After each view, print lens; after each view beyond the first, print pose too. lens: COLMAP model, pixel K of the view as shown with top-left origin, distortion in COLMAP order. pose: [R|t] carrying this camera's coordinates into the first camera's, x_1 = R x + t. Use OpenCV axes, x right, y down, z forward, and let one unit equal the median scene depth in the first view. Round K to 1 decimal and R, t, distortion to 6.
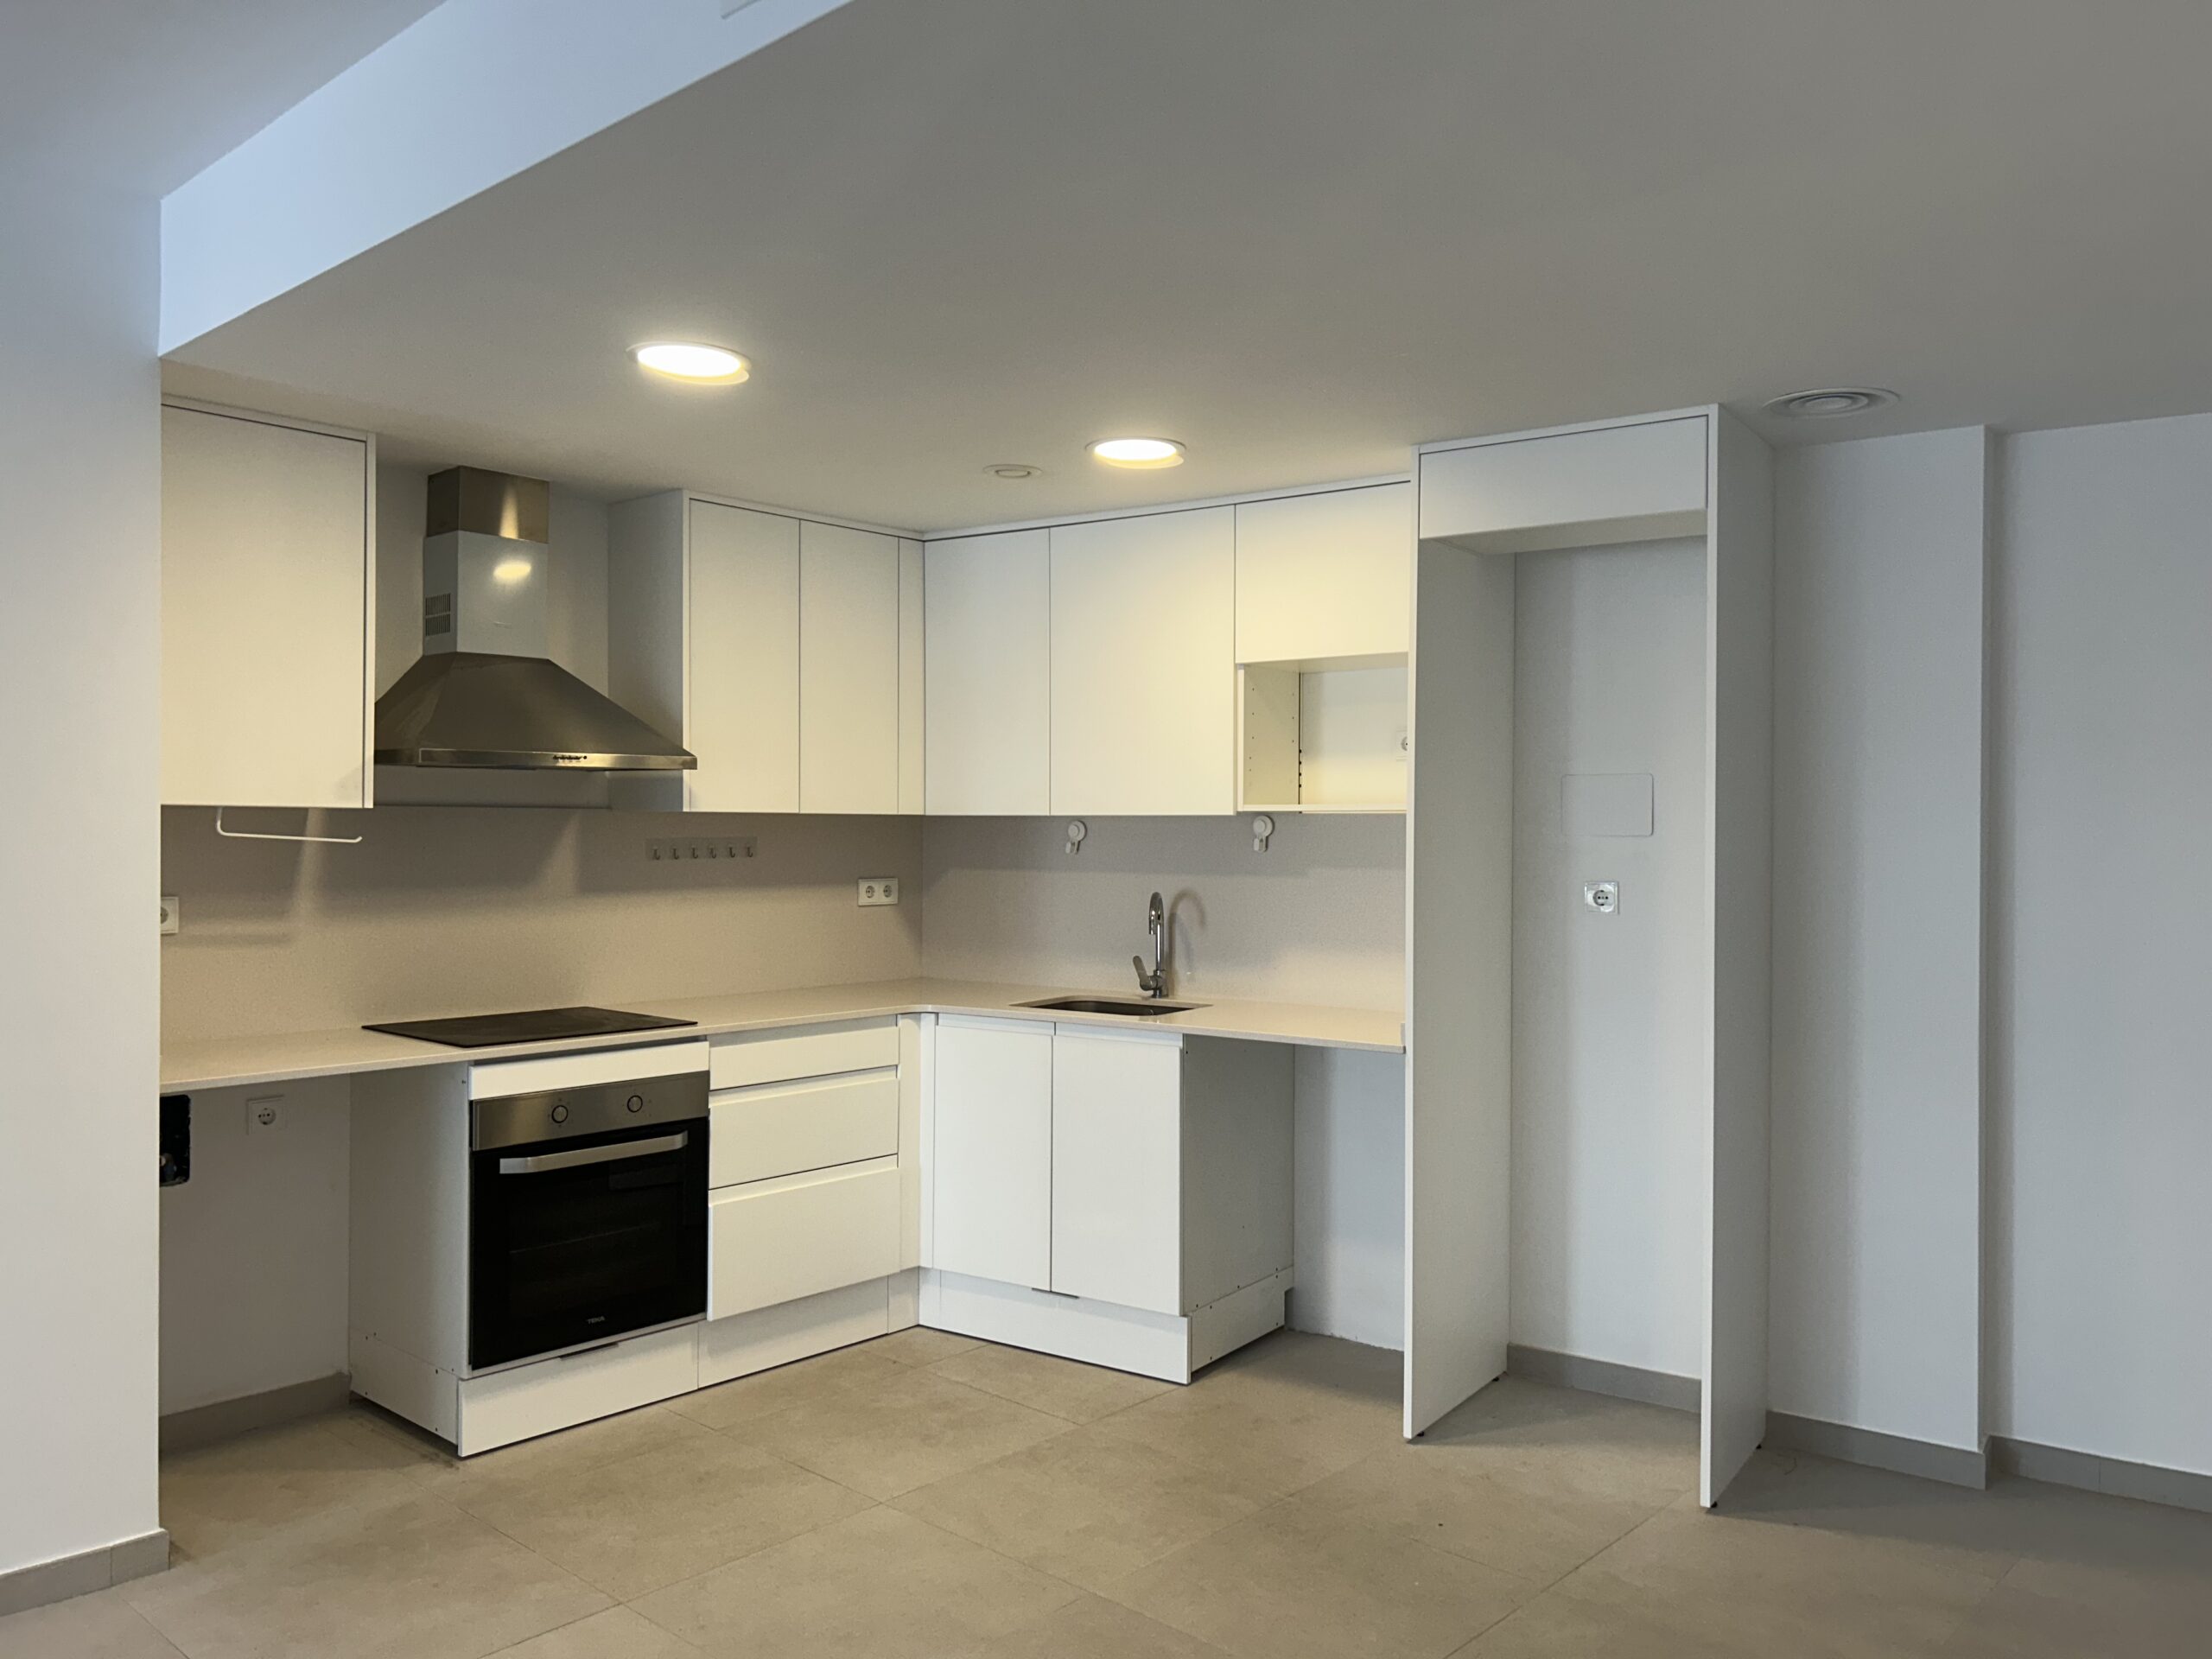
lens RADIAL K [[1692.1, 0, 1107.8], [0, 1692.1, 814.2], [0, 0, 1]] dist [-0.003481, -0.014851]
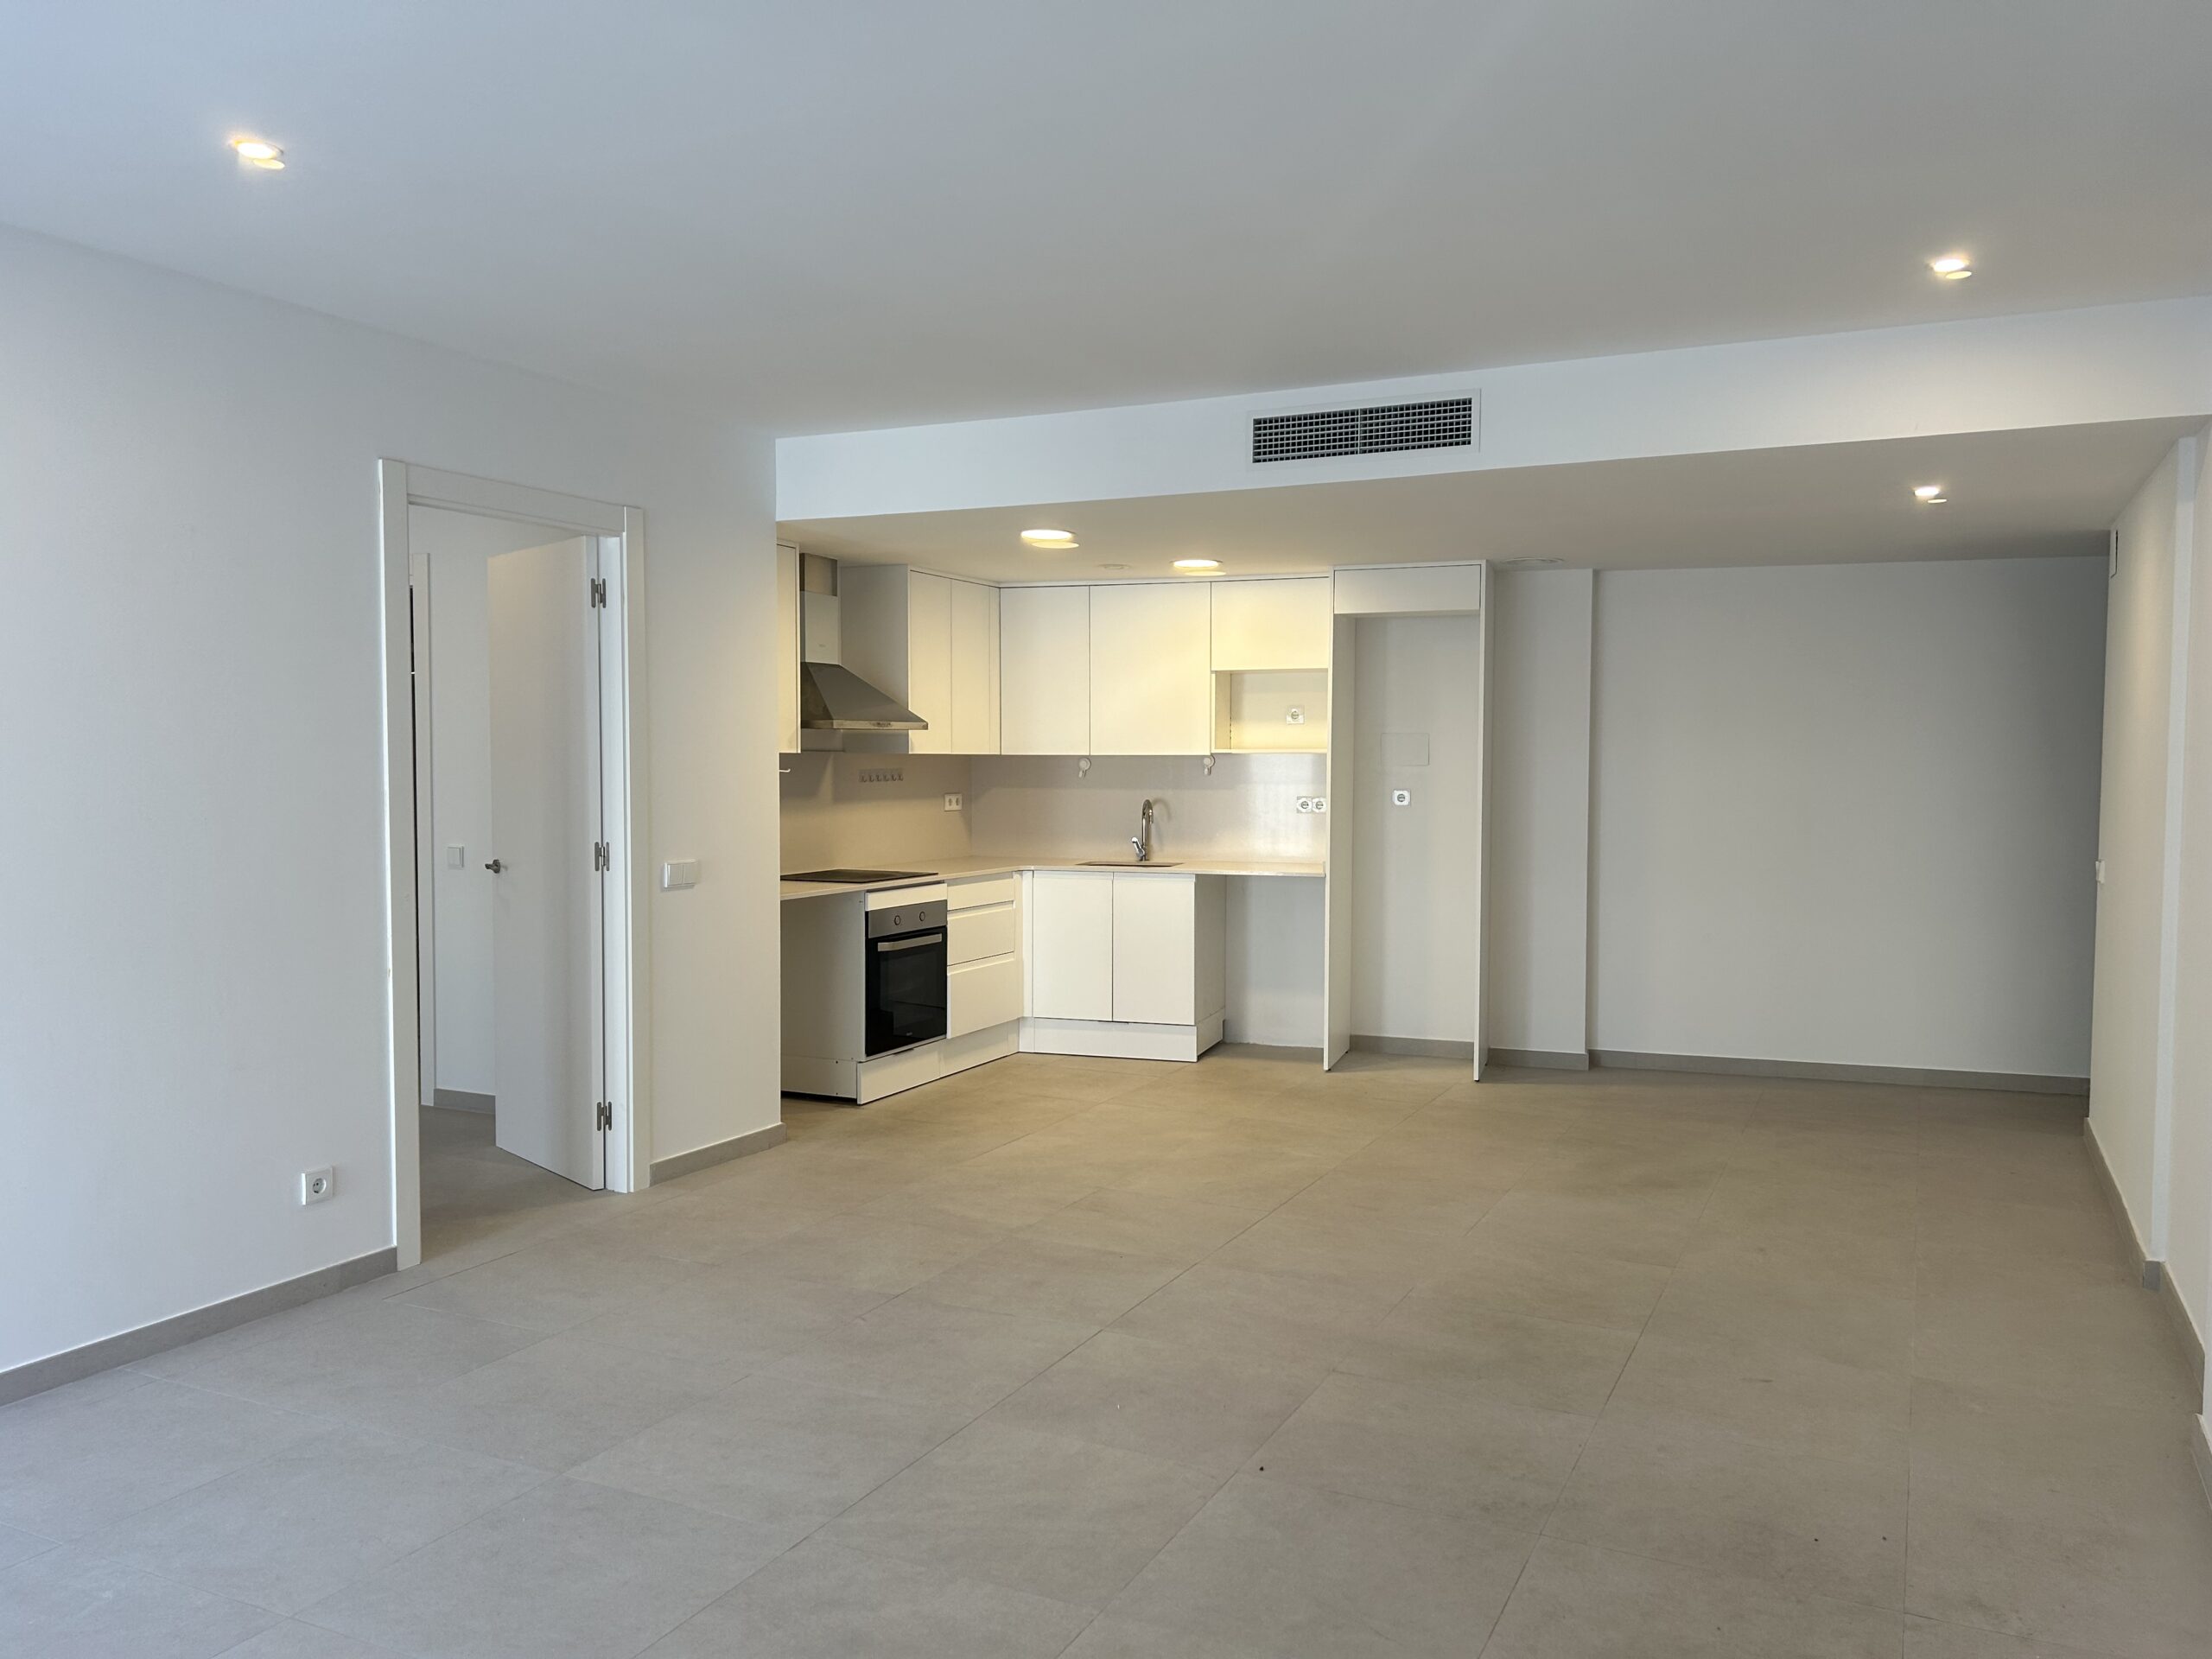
lens RADIAL K [[1692.1, 0, 1104.4], [0, 1692.1, 840.1], [0, 0, 1]] dist [-0.003481, -0.014851]
pose [[0.958825, -0.015576, 0.283571, -0.572914], [-0.000404, 0.998419, 0.056208, -0.011061], [-0.283999, -0.054008, 0.957302, -0.737965]]
